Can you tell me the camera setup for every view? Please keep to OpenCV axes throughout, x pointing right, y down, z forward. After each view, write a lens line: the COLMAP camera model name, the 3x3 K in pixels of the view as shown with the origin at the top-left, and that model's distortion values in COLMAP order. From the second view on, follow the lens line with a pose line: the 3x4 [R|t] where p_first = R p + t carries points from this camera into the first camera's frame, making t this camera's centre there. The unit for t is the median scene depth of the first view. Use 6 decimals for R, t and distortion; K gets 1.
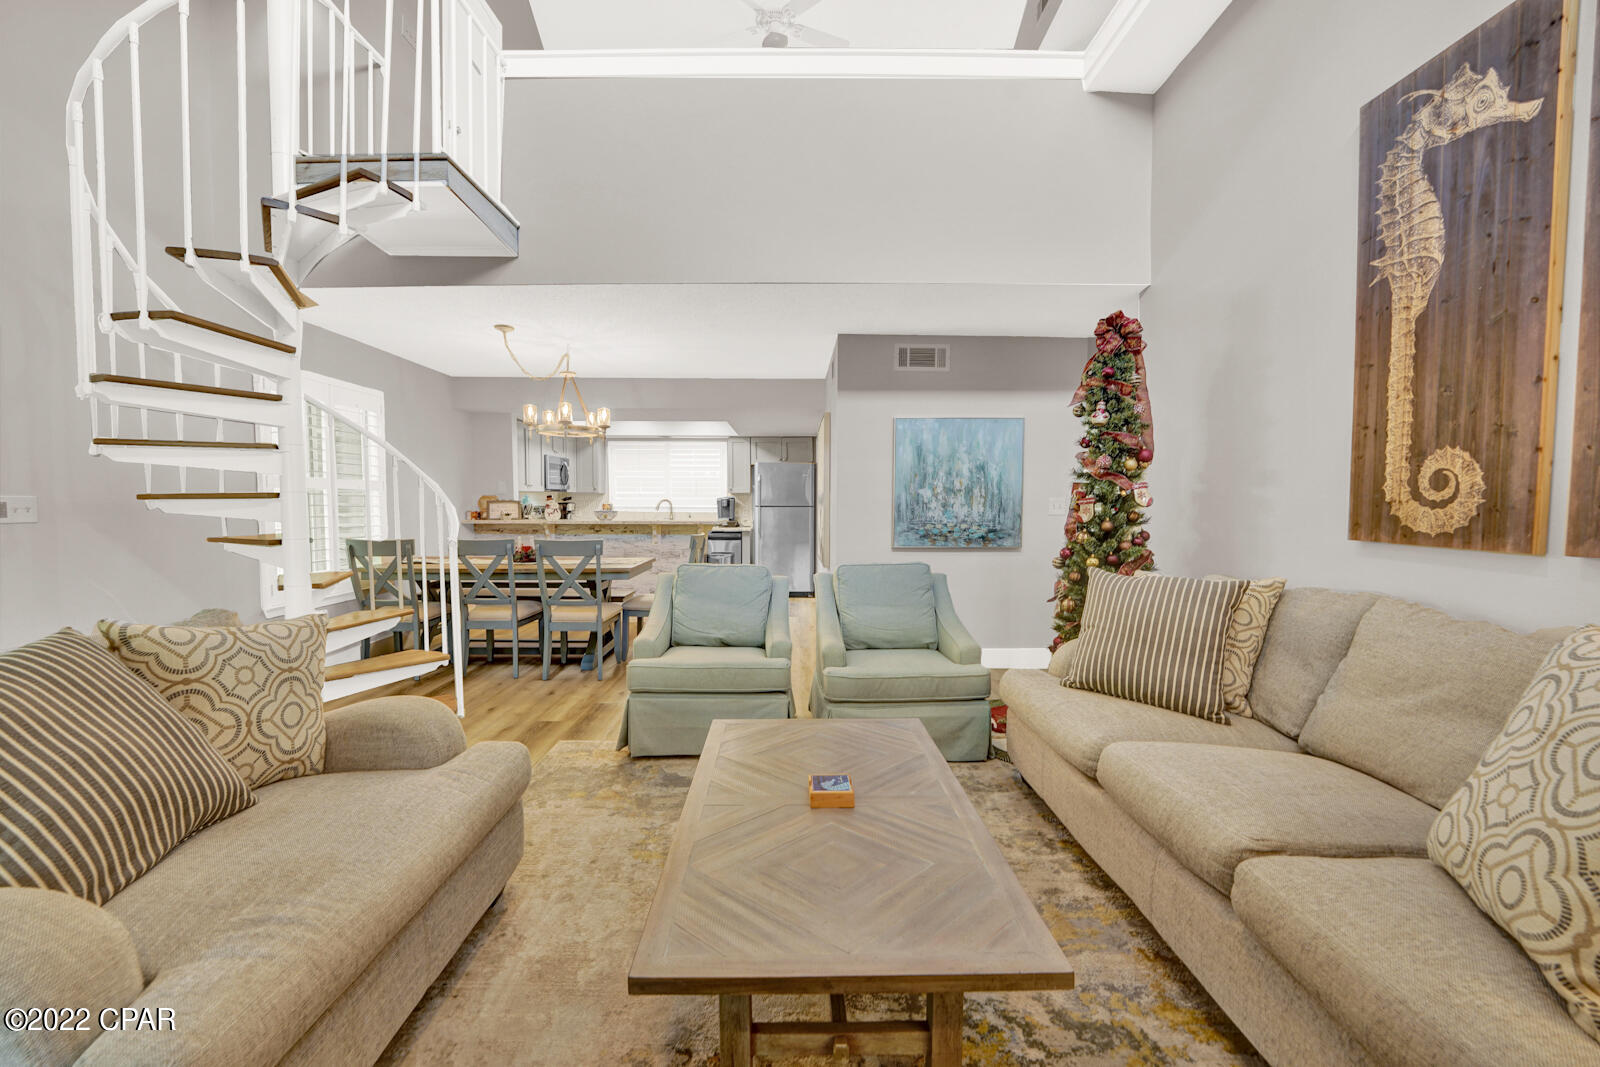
lens RADIAL K [[654.5, 0, 801.3], [0, 654.5, 532.8], [0, 0, 1]] dist [-0.013984, 0.001176]
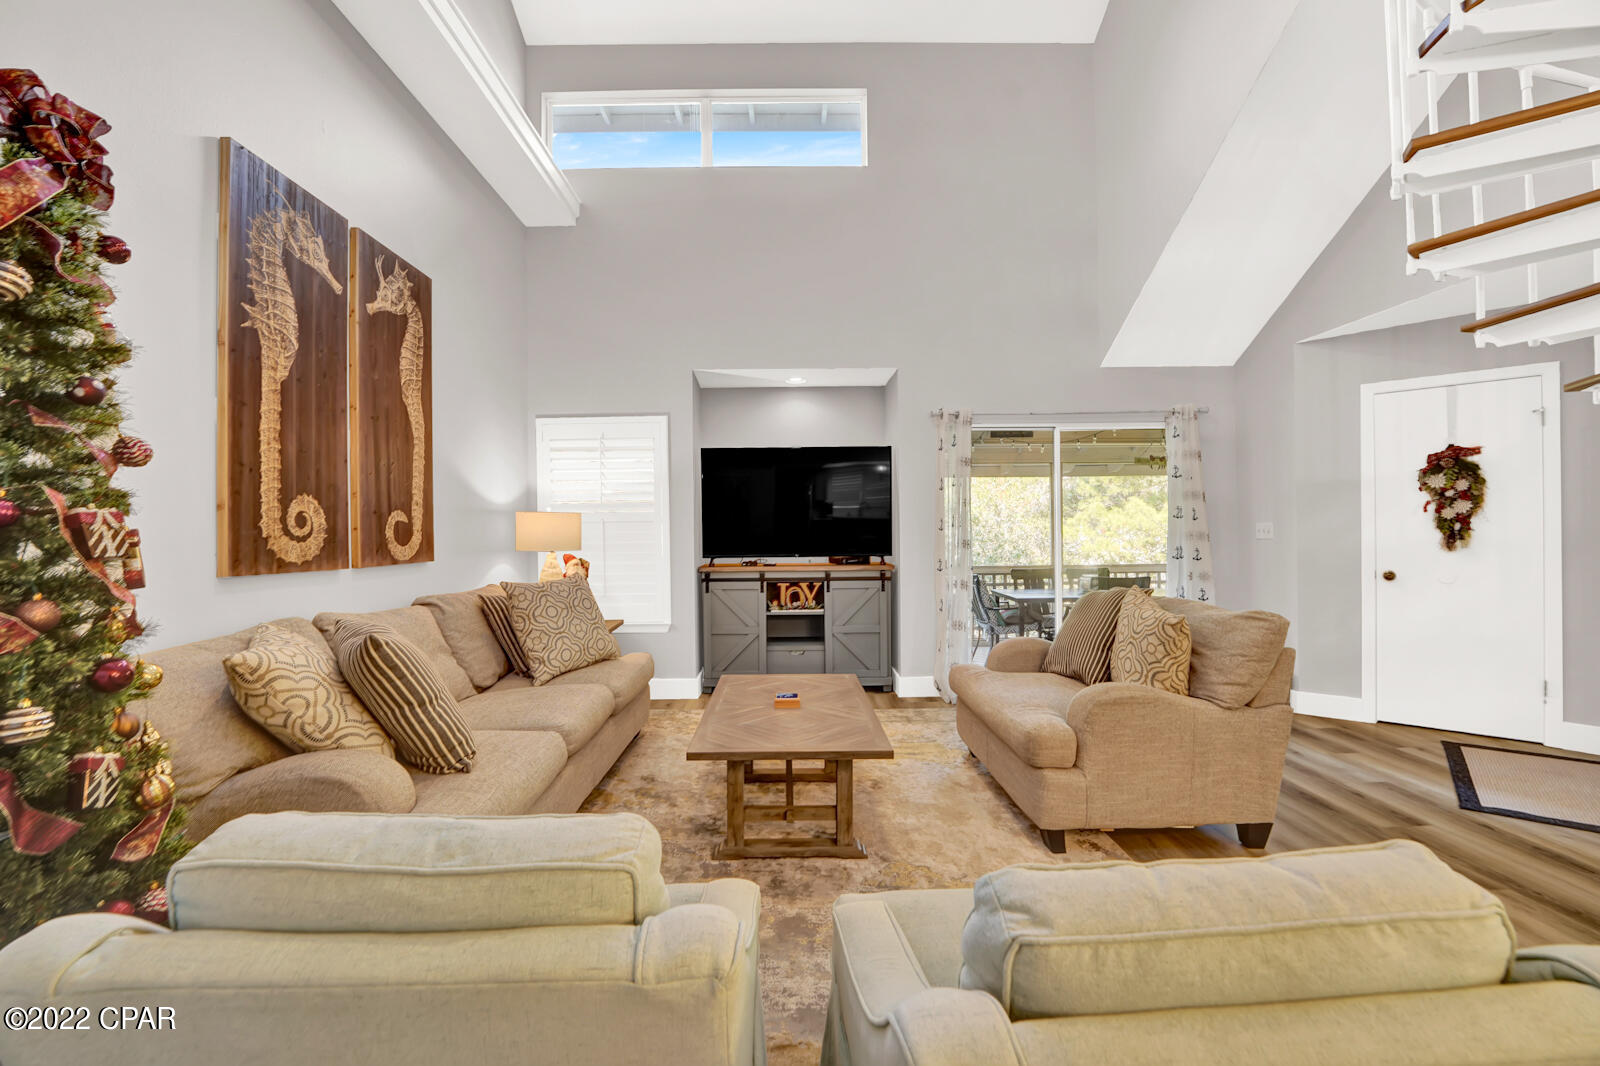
lens RADIAL K [[654.5, 0, 800.2], [0, 654.5, 531.3], [0, 0, 1]] dist [-0.013984, 0.001176]
pose [[-0.999914, 0.010416, 0.007962, -0.003776], [0.010784, 0.998804, 0.047698, -0.100492], [-0.007456, 0.047779, -0.998830, 2.086481]]
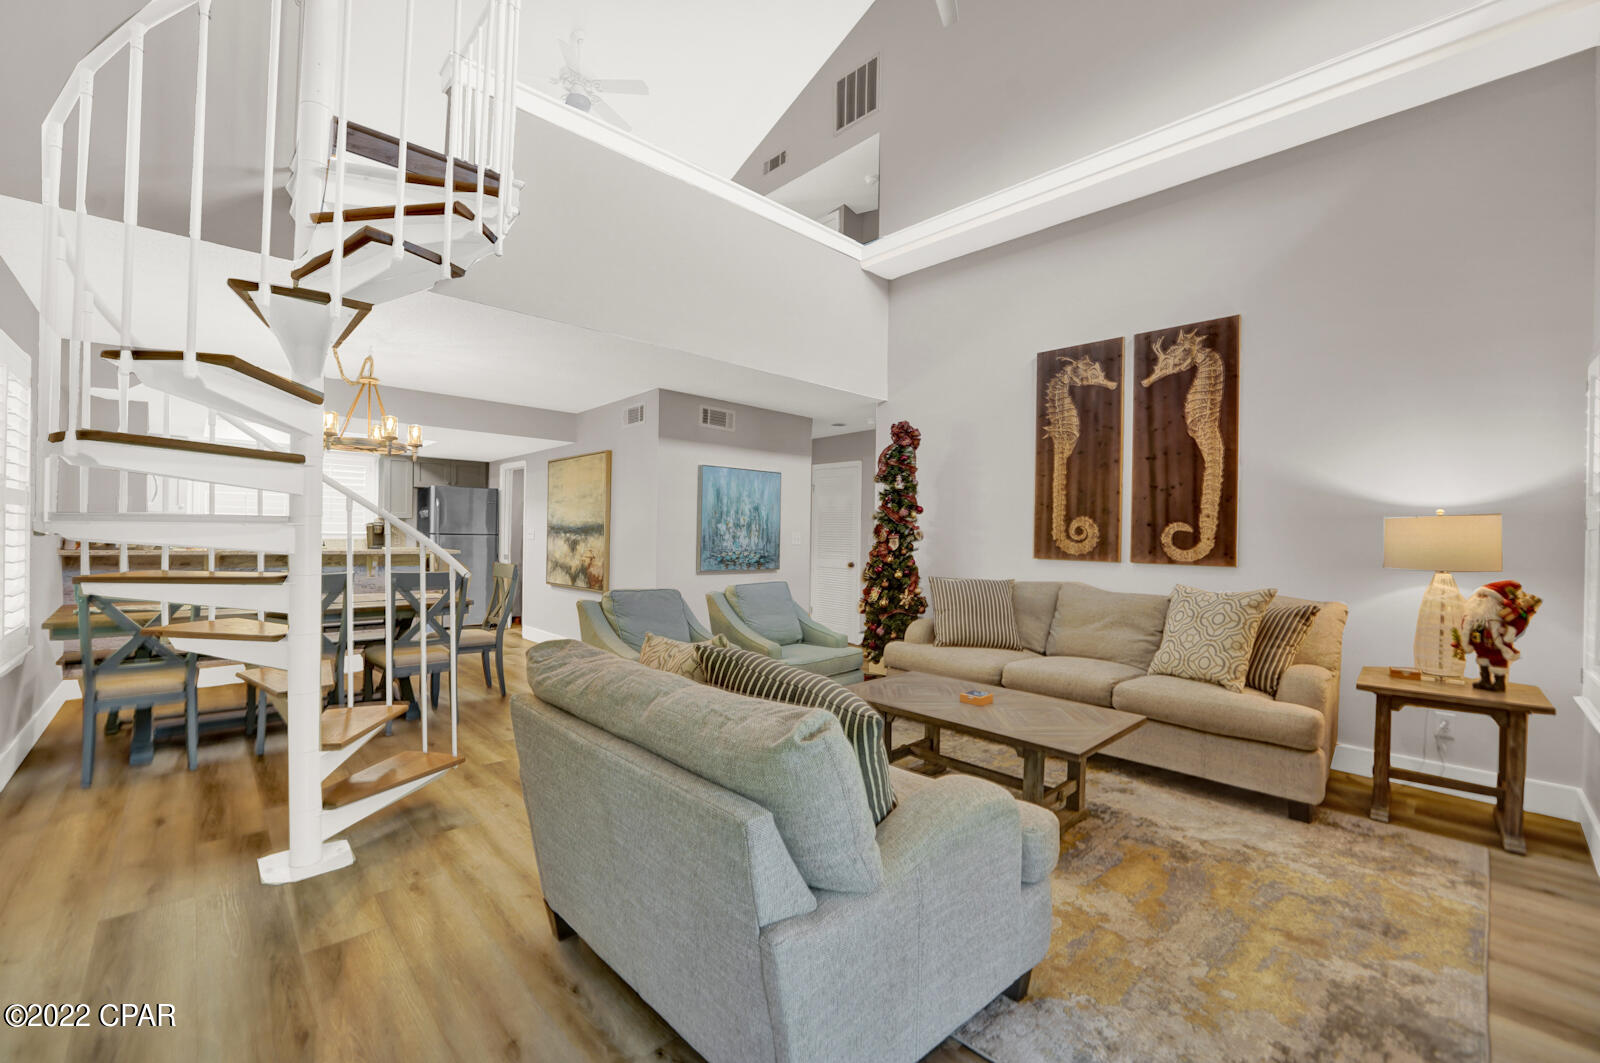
lens RADIAL K [[652.5, 0, 795.7], [0, 652.5, 531.8], [0, 0, 1]] dist [-0.002065, -0.000066]
pose [[0.734402, 0.015143, 0.678545, -1.203372], [0.015259, 0.999130, -0.038812, -0.003534], [-0.678543, 0.038857, 0.733532, -0.009059]]
